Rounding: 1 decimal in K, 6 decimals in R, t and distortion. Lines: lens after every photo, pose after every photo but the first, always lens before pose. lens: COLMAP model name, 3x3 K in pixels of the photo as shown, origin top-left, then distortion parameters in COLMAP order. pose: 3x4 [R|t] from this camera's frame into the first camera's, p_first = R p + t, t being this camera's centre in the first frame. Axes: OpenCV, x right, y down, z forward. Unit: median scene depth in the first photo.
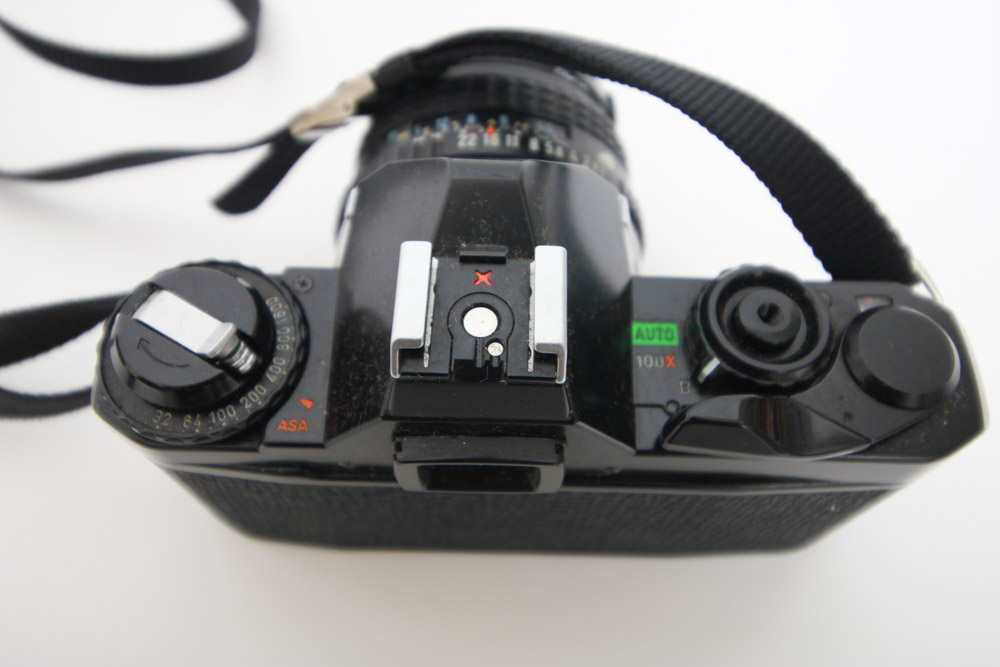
lens RADIAL K [[789.5, 0, 507.8], [0, 789.5, 333.0], [0, 0, 1]] dist [0.008560, -0.011813]
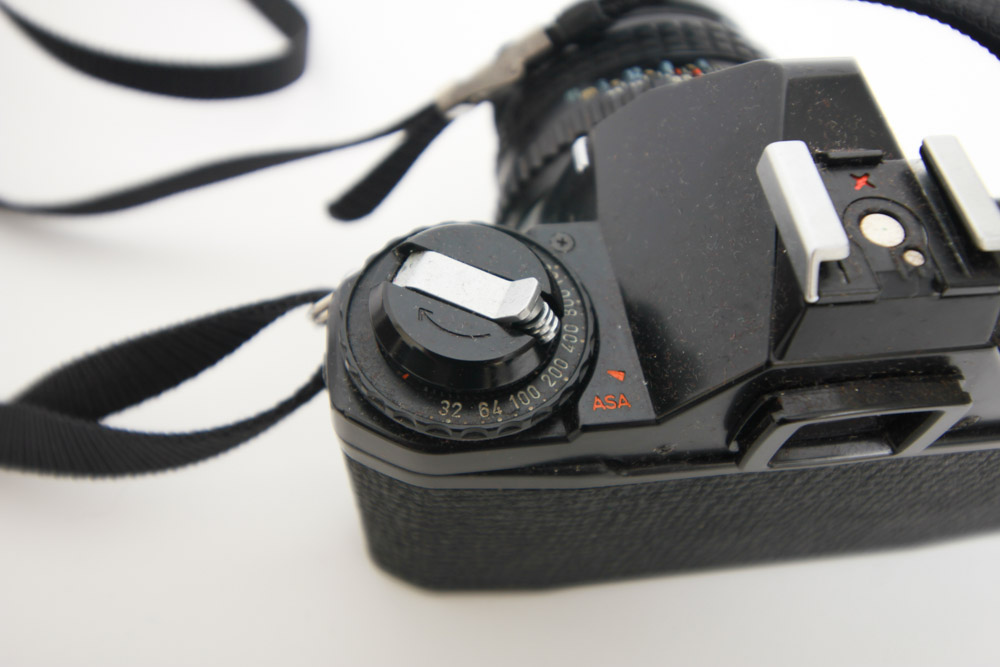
lens RADIAL K [[789.5, 0, 494.6], [0, 789.5, 331.3], [0, 0, 1]] dist [0.008560, -0.011813]
pose [[0.989772, -0.100242, 0.101504, -0.463440], [0.109324, 0.990080, -0.088260, 0.104116], [-0.091650, 0.098455, 0.990912, 0.219494]]
